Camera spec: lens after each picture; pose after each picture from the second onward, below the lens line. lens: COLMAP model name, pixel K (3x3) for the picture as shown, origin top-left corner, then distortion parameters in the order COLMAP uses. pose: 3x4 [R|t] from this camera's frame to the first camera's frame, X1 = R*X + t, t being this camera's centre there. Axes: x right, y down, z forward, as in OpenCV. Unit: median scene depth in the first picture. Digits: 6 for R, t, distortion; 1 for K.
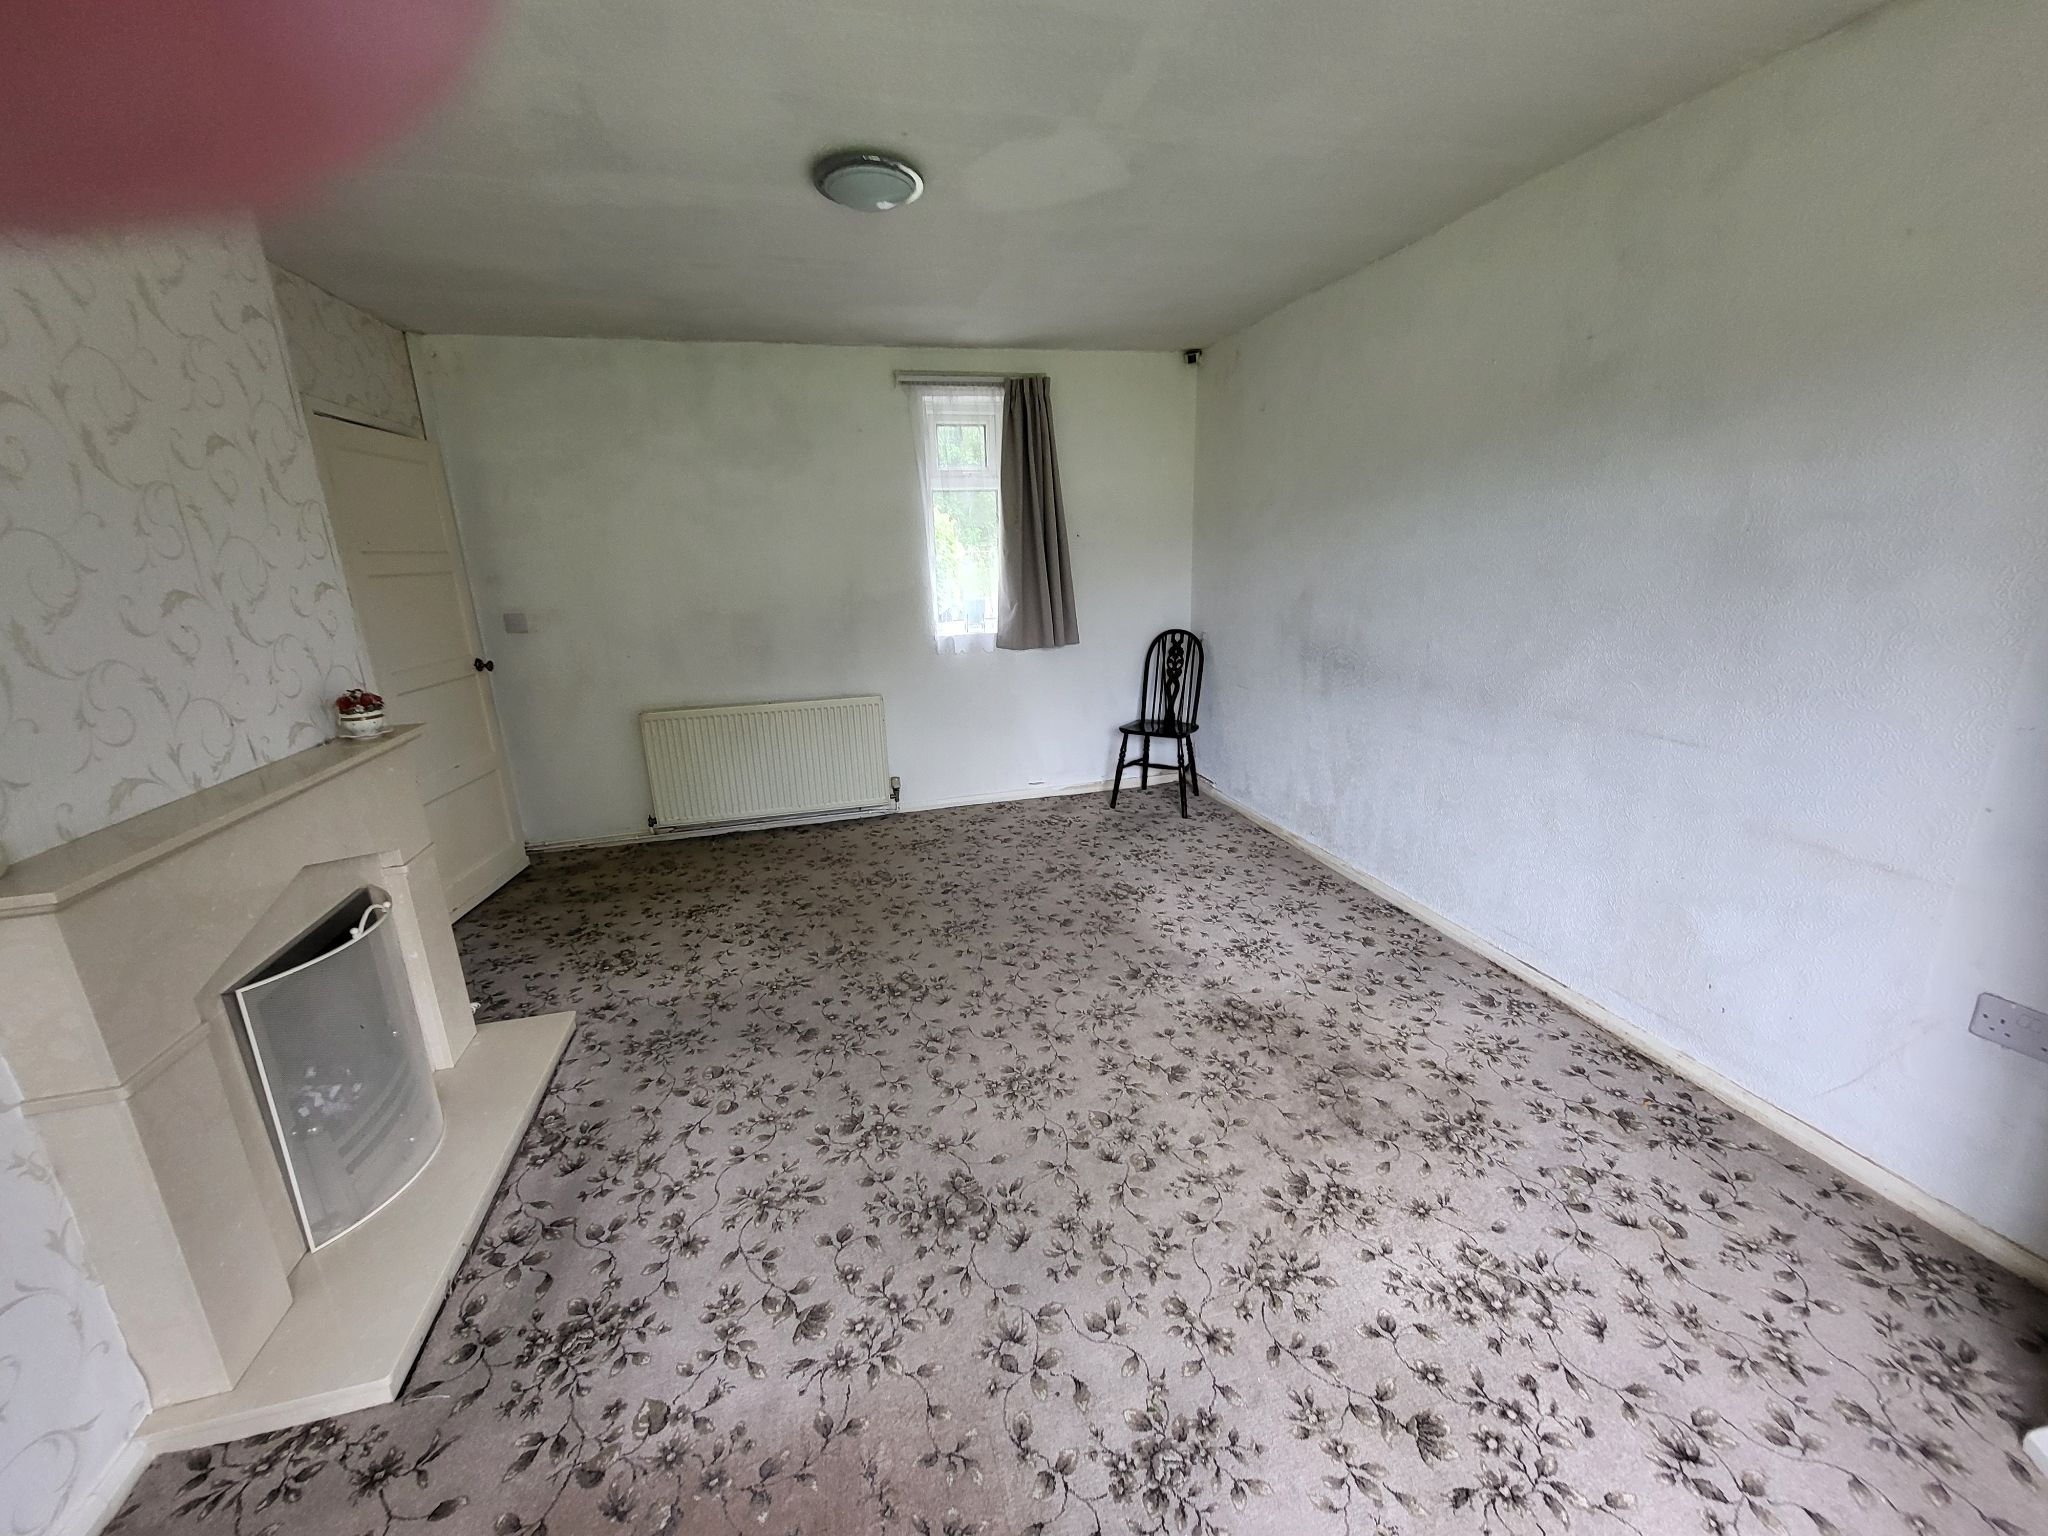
lens RADIAL K [[801.8, 0, 1023.9], [0, 801.8, 760.5], [0, 0, 1]] dist [-0.001067, 0.000136]
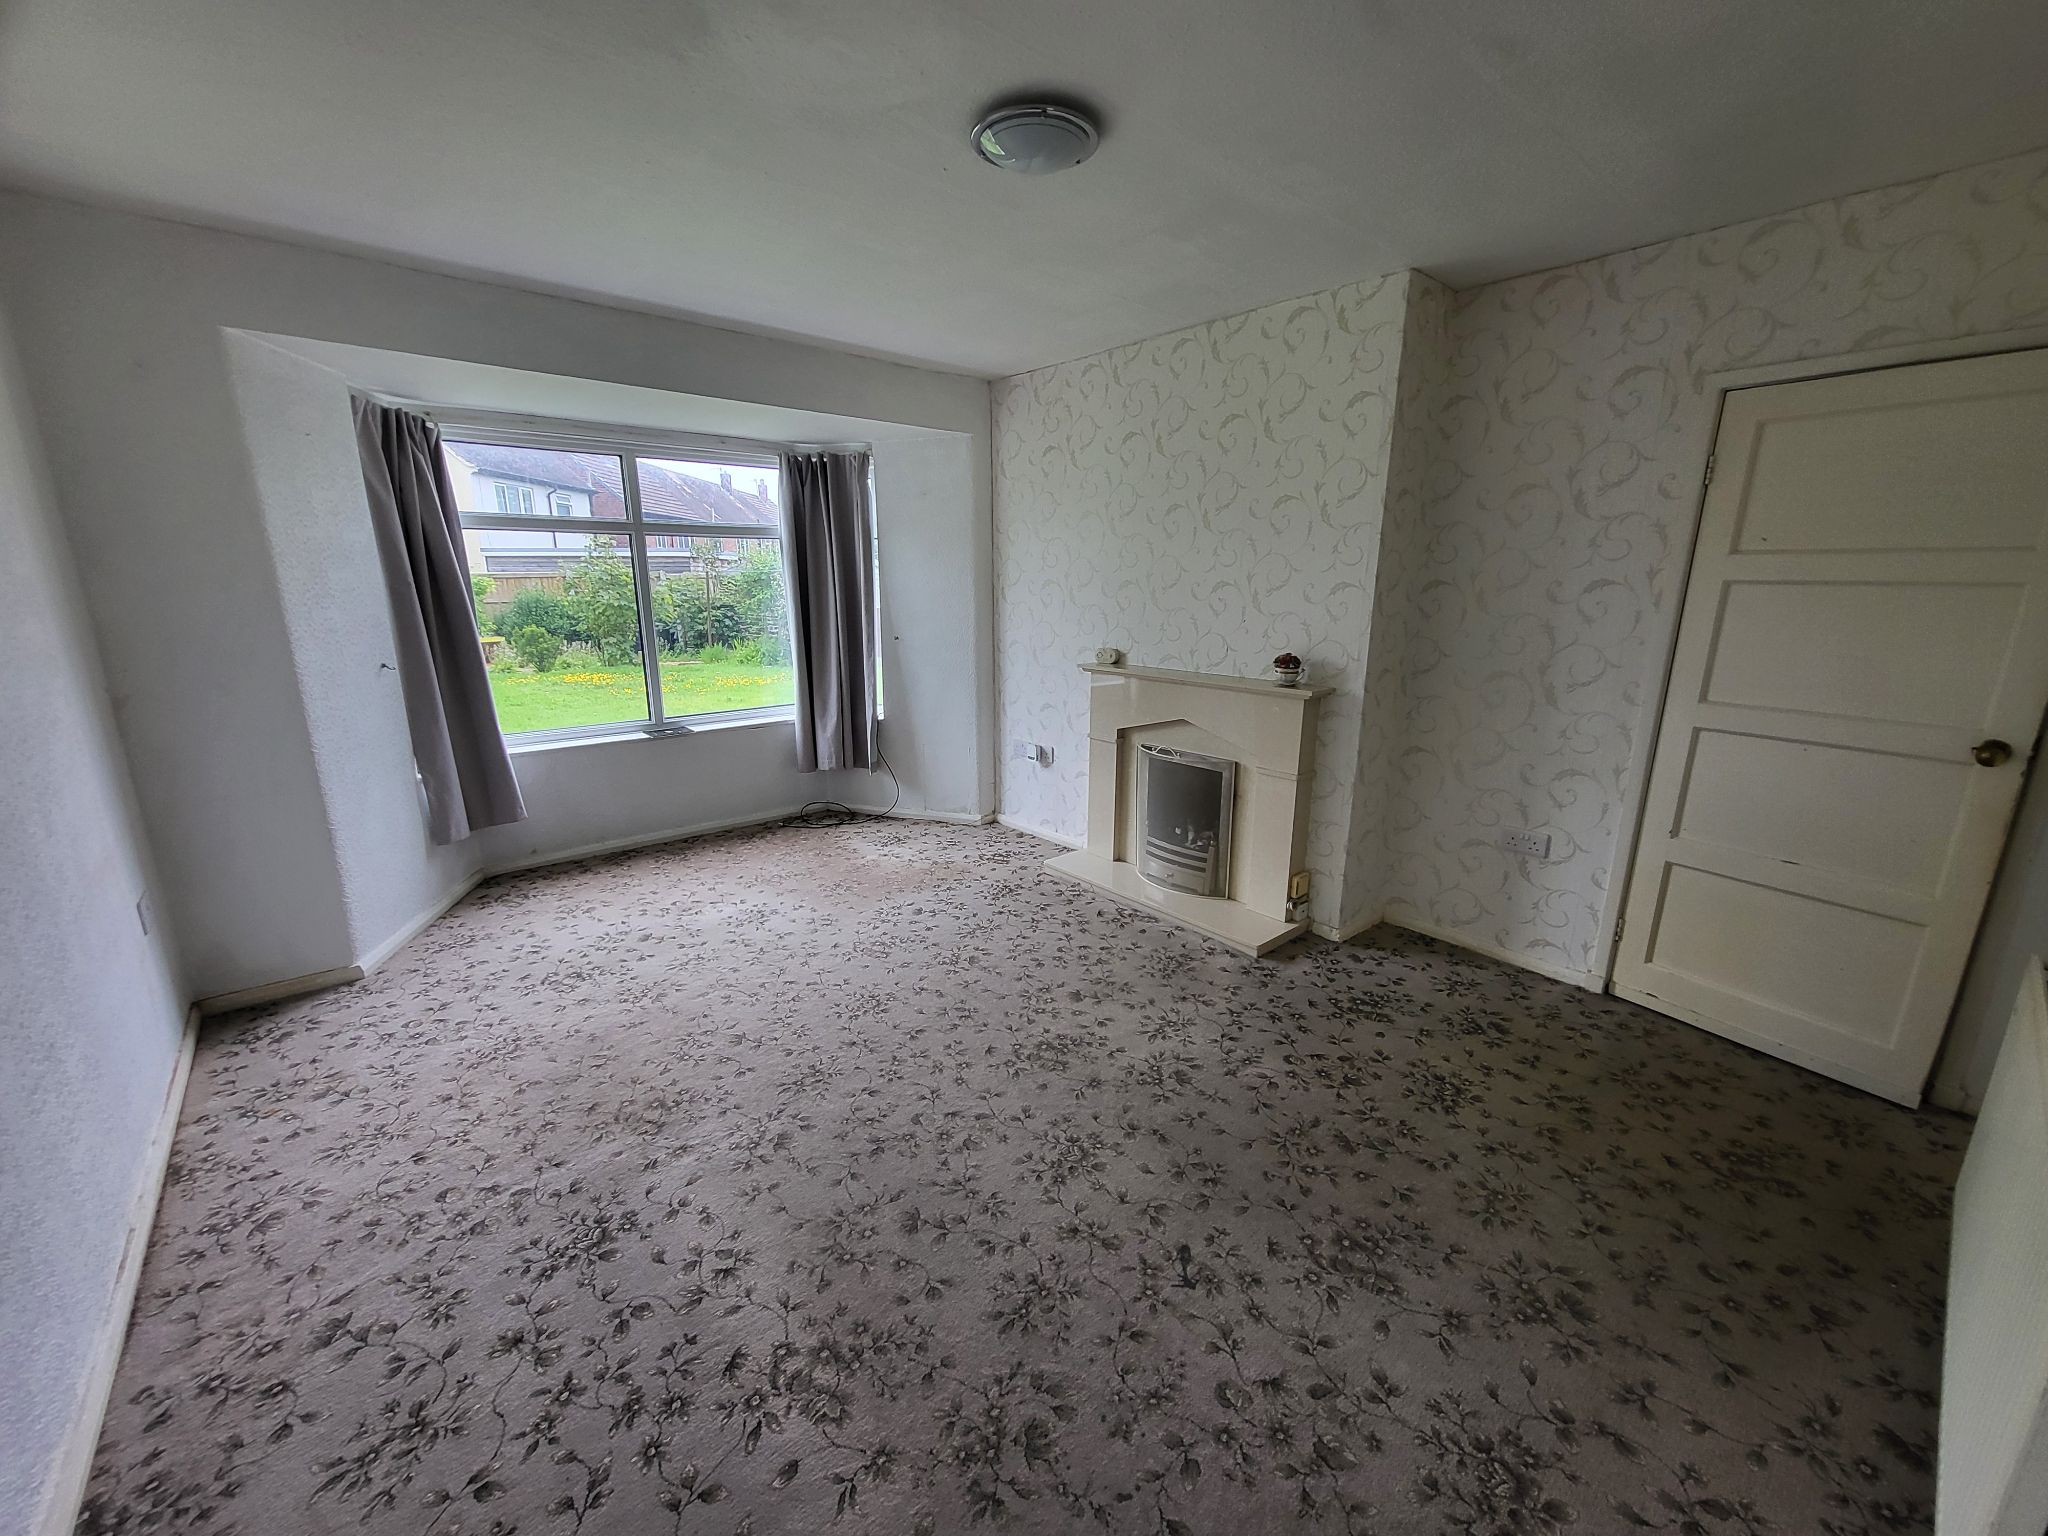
lens RADIAL K [[801.8, 0, 1023.9], [0, 801.8, 760.5], [0, 0, 1]] dist [-0.001067, 0.000136]
pose [[-0.897801, 0.127878, -0.421427, 0.236302], [-0.086816, 0.886748, 0.454028, -0.470649], [0.431760, 0.444213, -0.785021, 1.759072]]
